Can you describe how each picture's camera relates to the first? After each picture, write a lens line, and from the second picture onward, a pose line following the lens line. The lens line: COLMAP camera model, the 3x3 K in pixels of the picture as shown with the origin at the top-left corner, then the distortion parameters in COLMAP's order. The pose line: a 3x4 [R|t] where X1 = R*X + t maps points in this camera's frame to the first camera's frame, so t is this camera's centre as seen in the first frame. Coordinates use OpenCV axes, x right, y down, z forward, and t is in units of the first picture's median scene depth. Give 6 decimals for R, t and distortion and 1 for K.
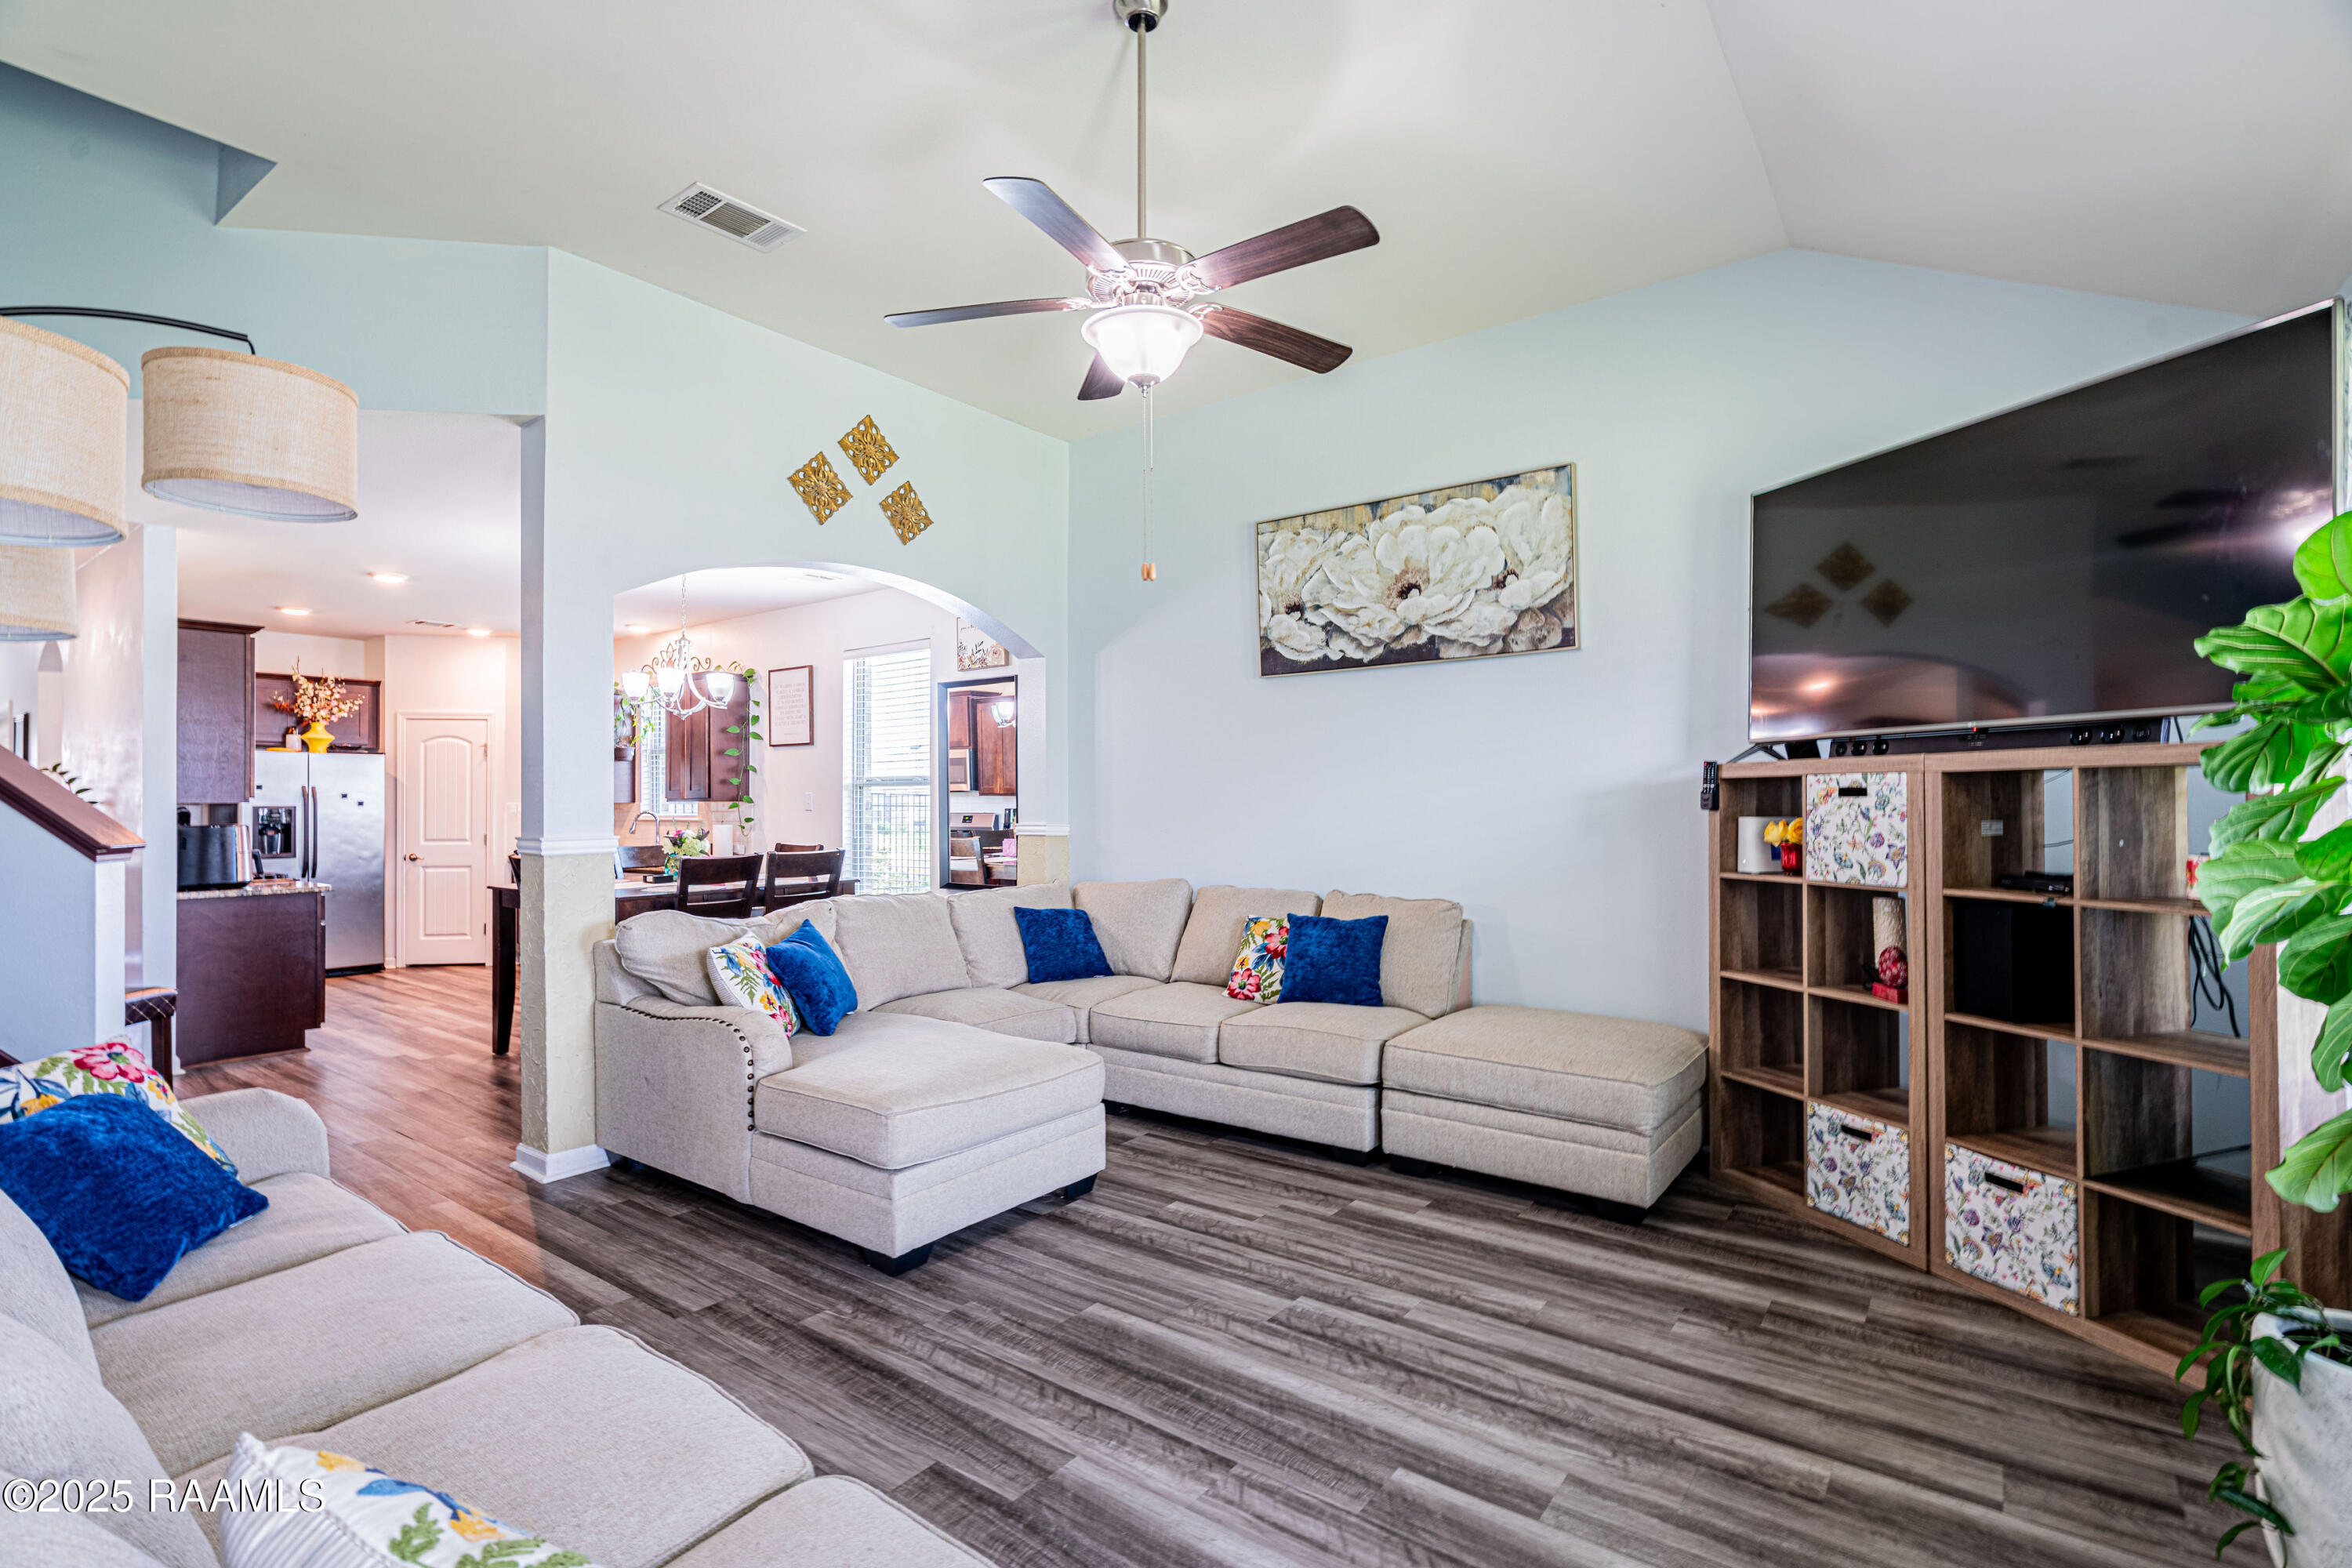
lens RADIAL K [[1101.2, 0, 1173.5], [0, 1101.2, 790.6], [0, 0, 1]] dist [-0.010707, 0.000289]
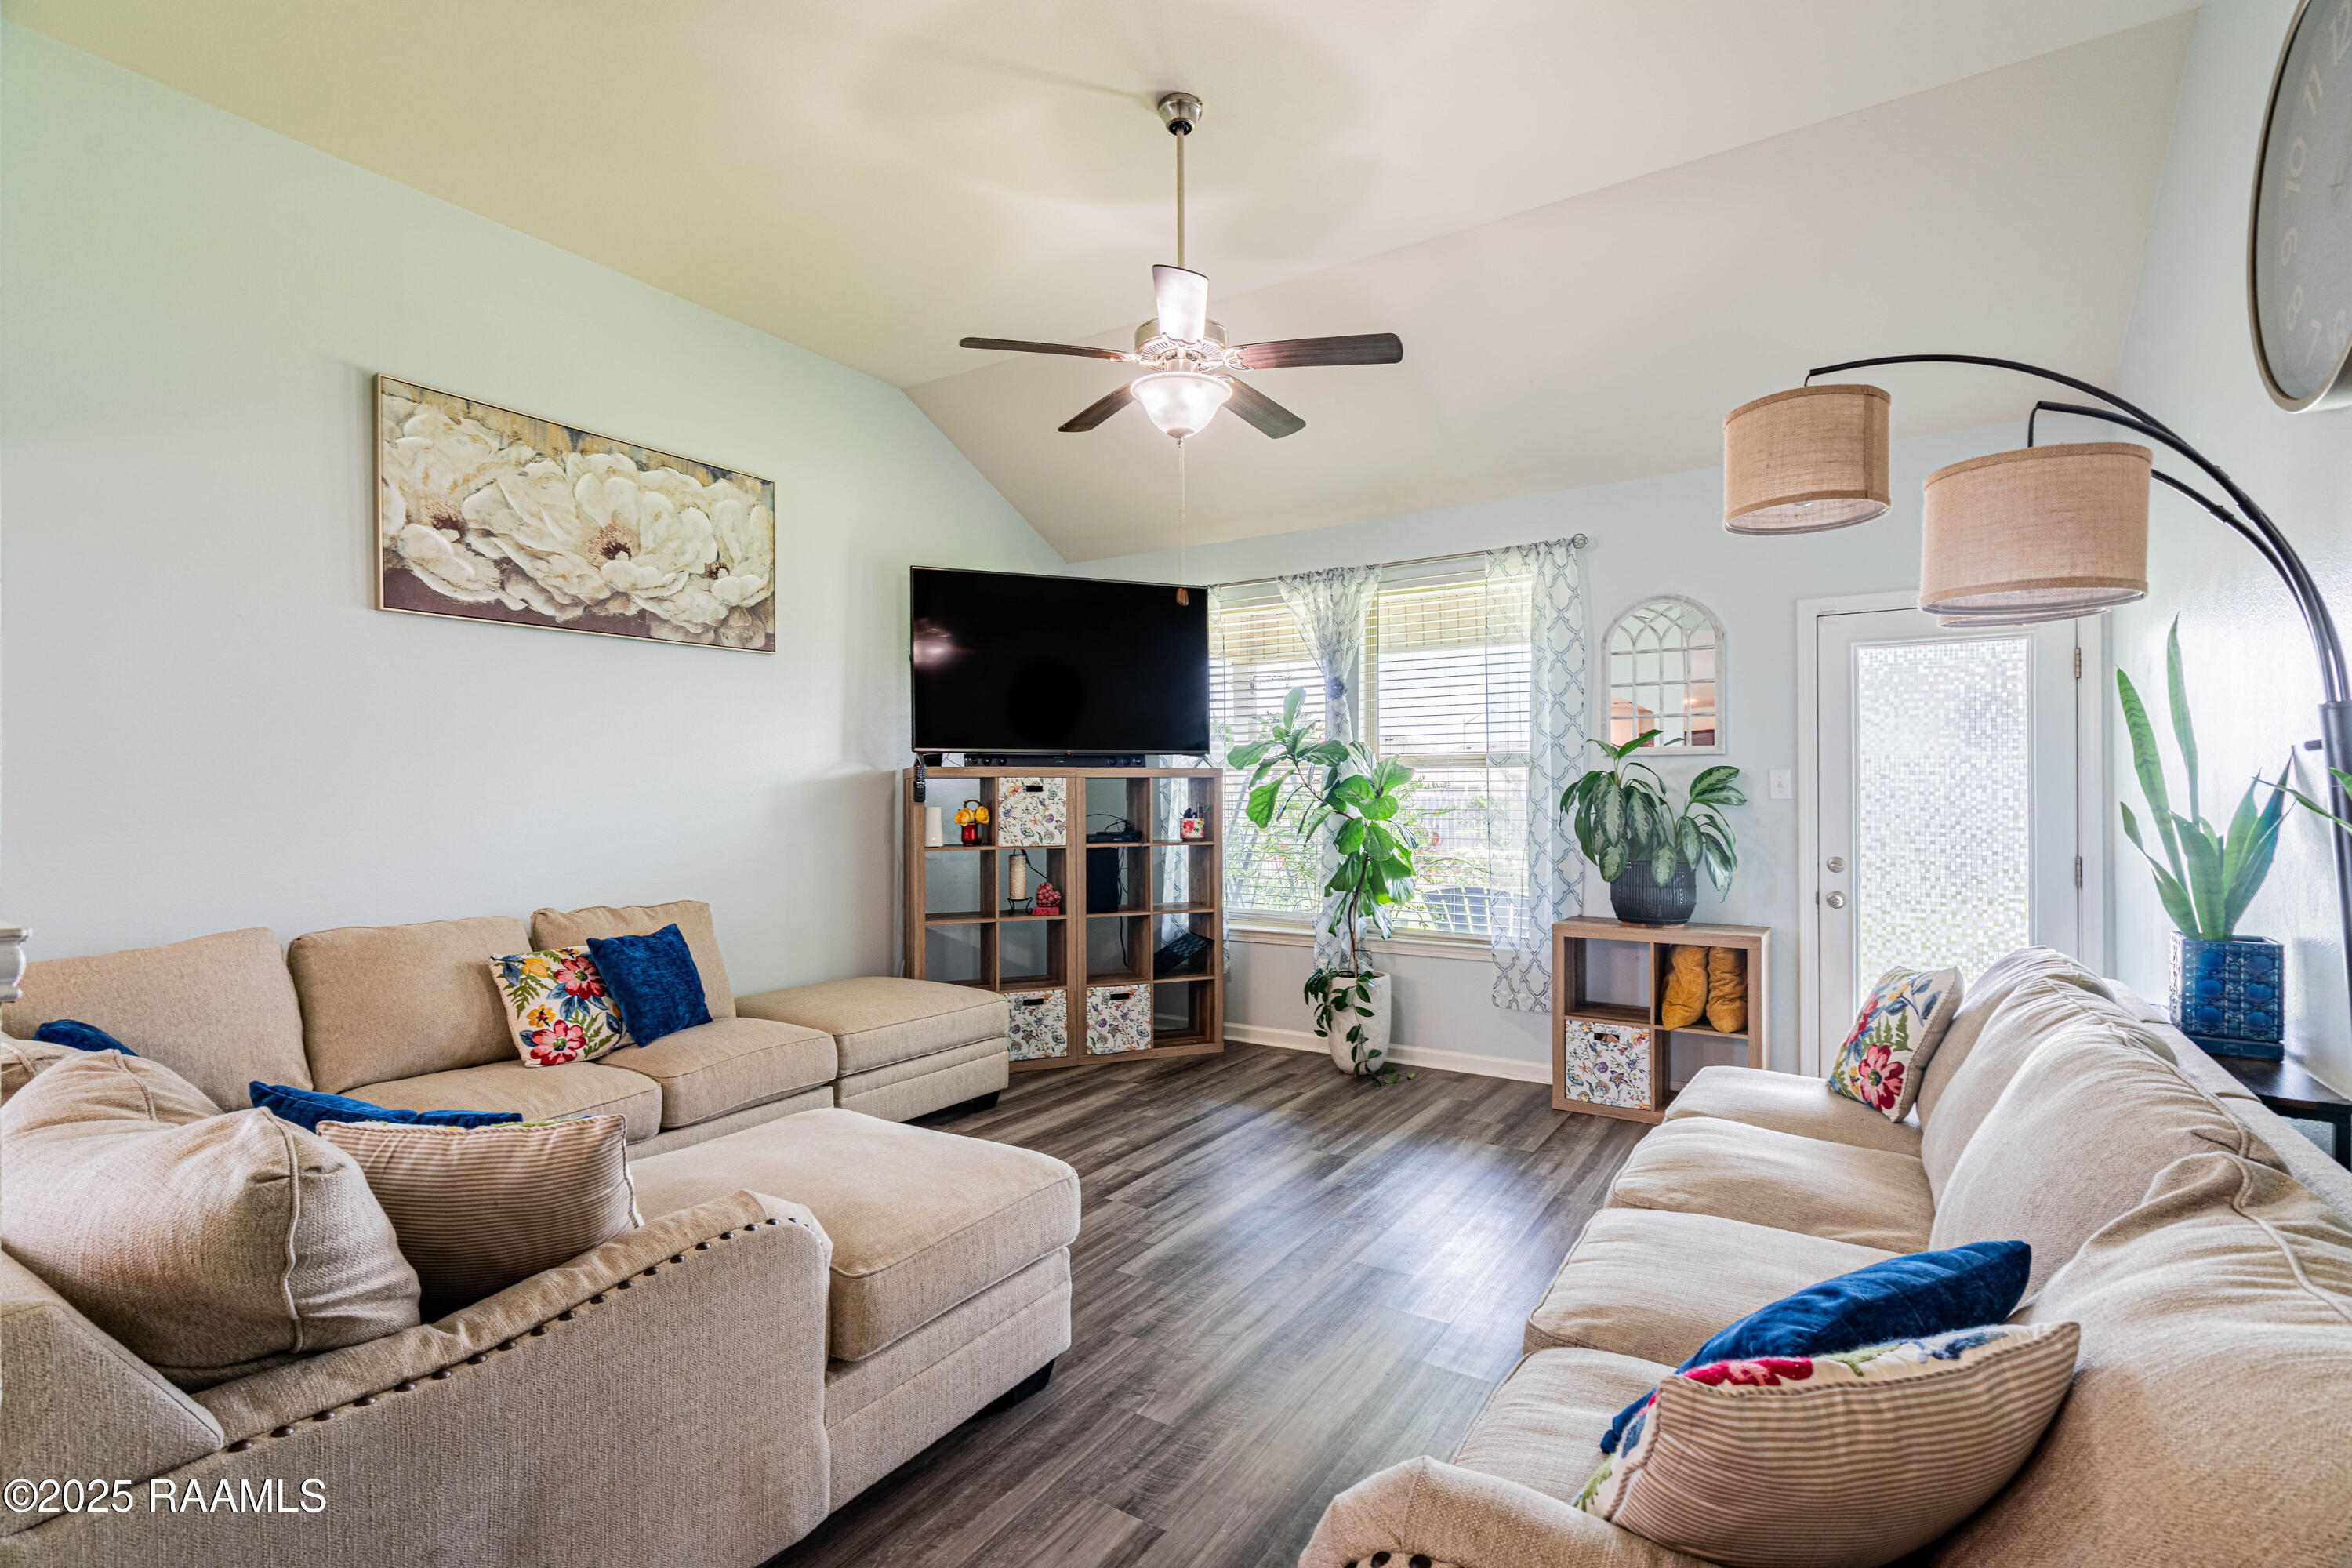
lens RADIAL K [[1101.2, 0, 1209.8], [0, 1101.2, 785.9], [0, 0, 1]] dist [-0.010707, 0.000289]
pose [[-0.100723, 0.010803, 0.994856, -0.724519], [-0.006093, 0.999916, -0.011475, 0.010092], [-0.994896, -0.007218, -0.100648, 0.655591]]
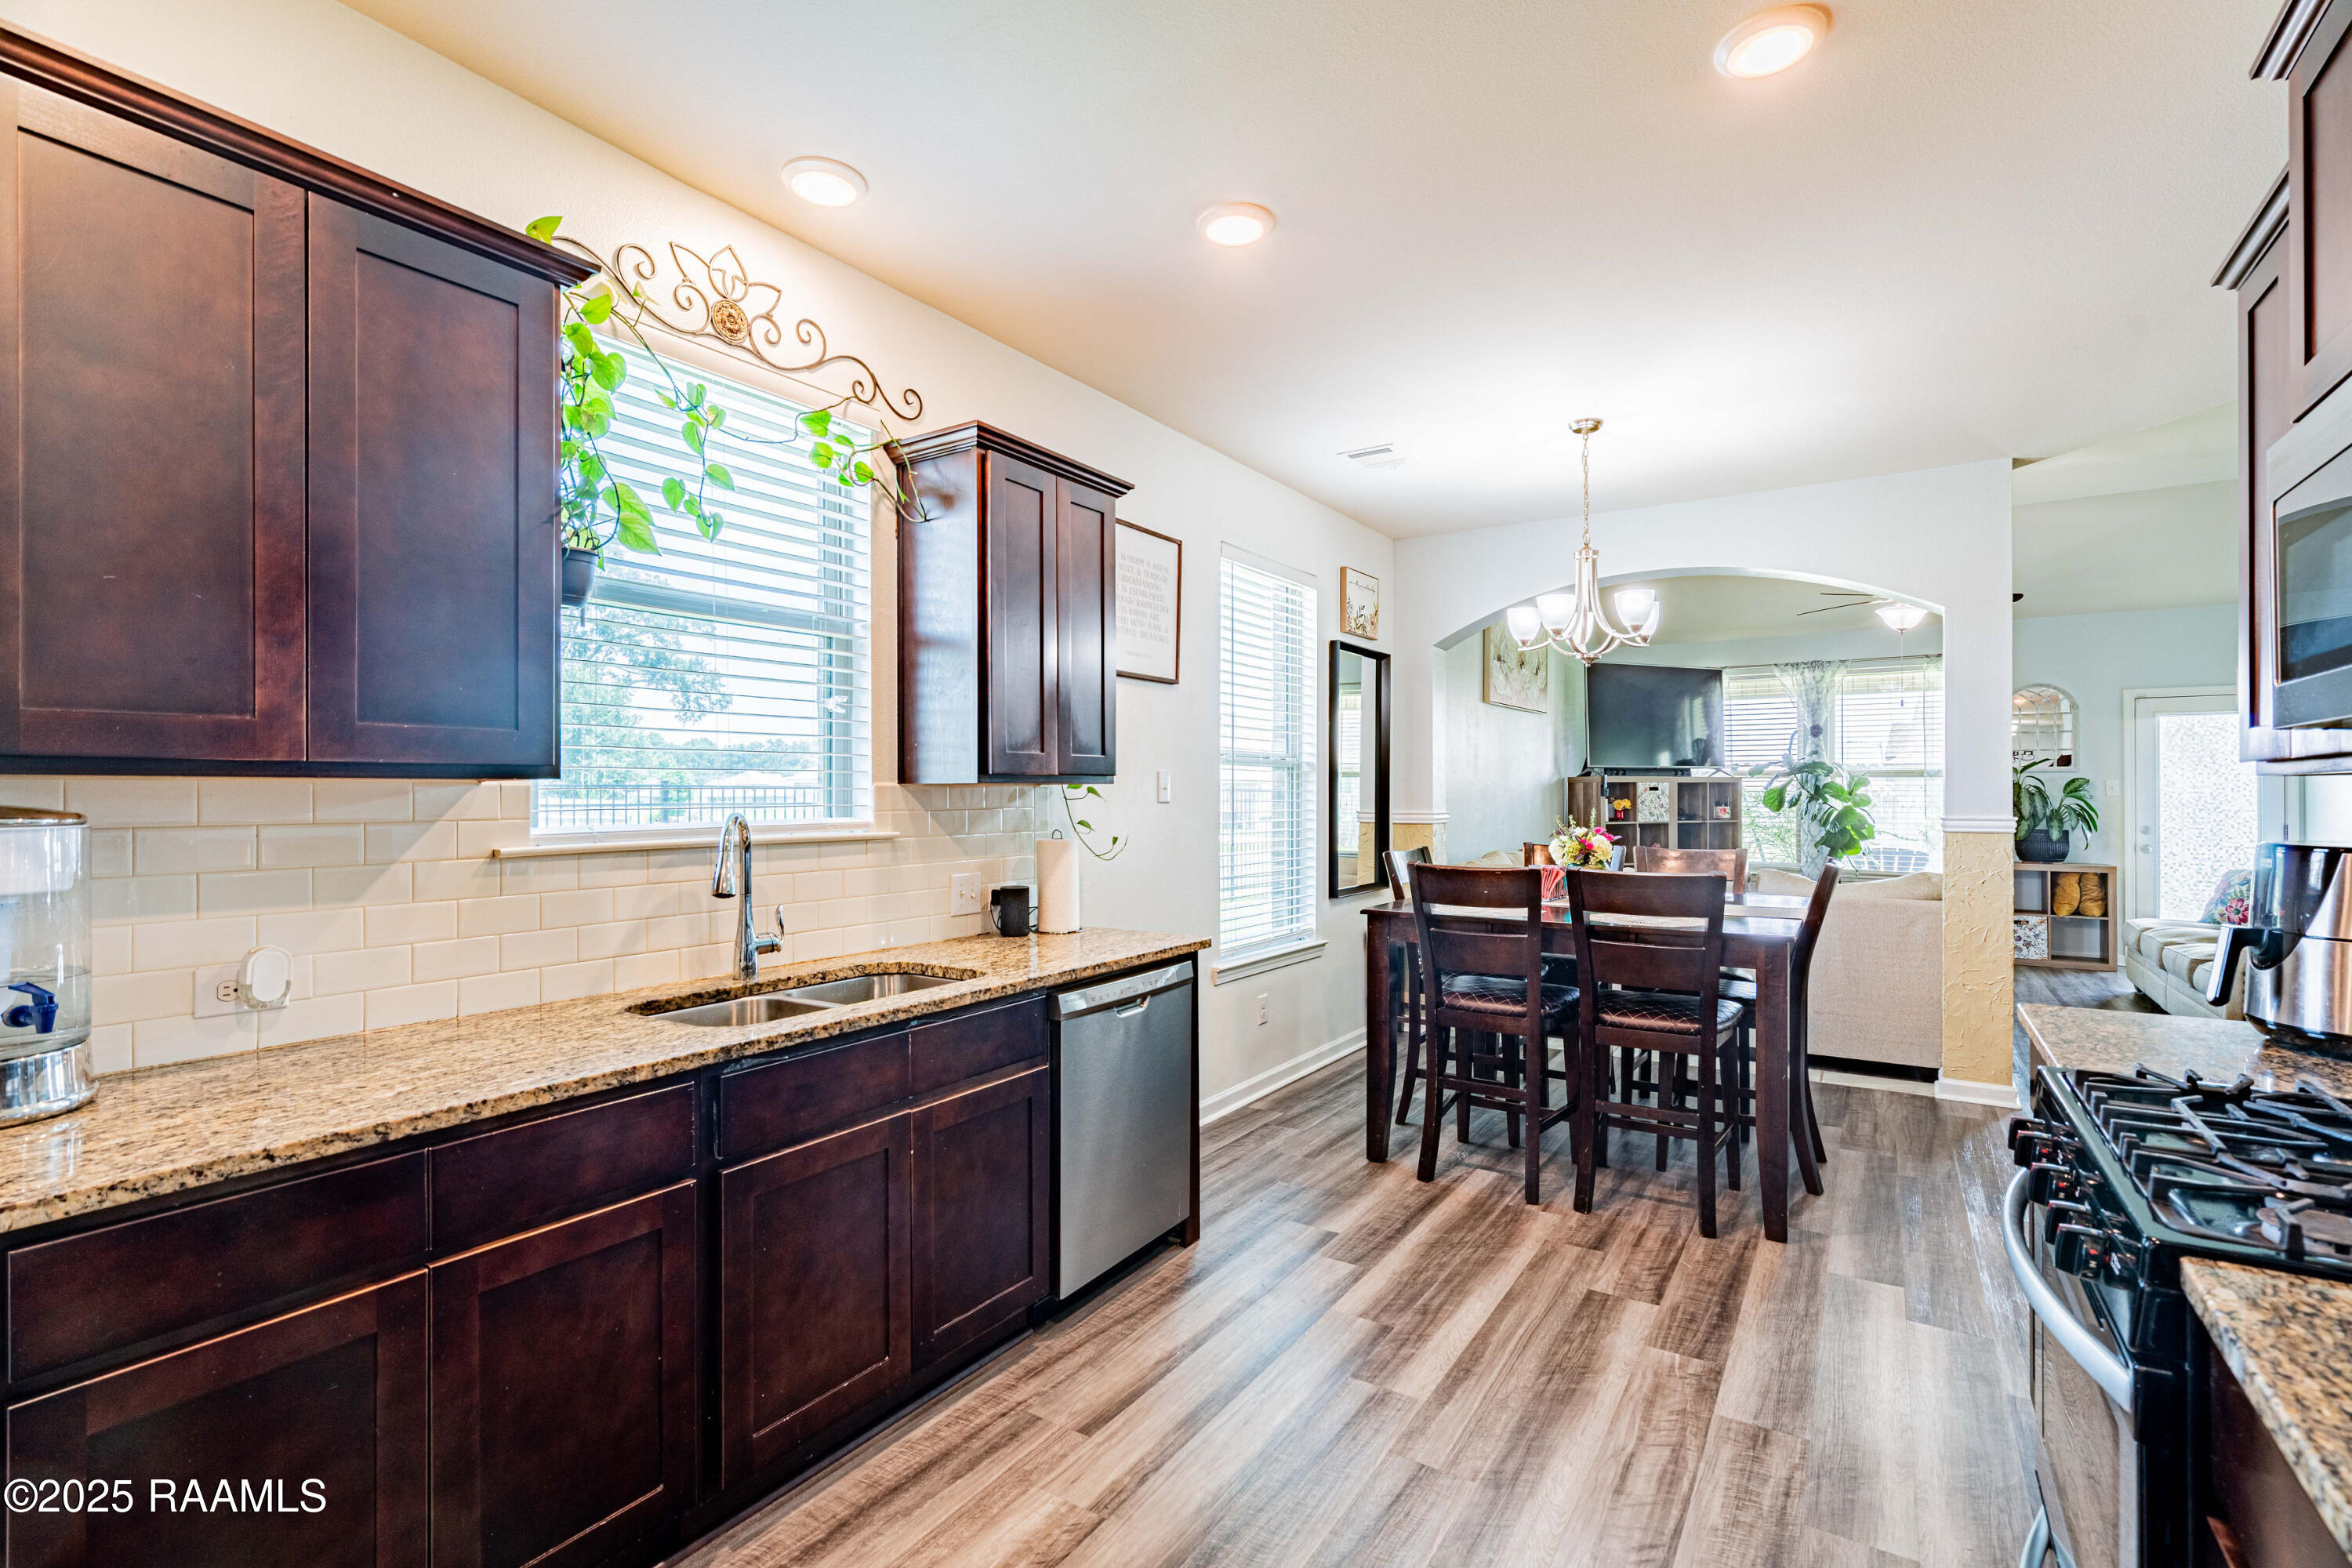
lens RADIAL K [[1101.2, 0, 1137.8], [0, 1101.2, 791.7], [0, 0, 1]] dist [-0.010707, 0.000289]
pose [[-0.082197, 0.001038, 0.996616, -1.497071], [-0.007671, 0.999969, -0.001674, 0.016632], [-0.996587, -0.007782, -0.082187, 1.843558]]
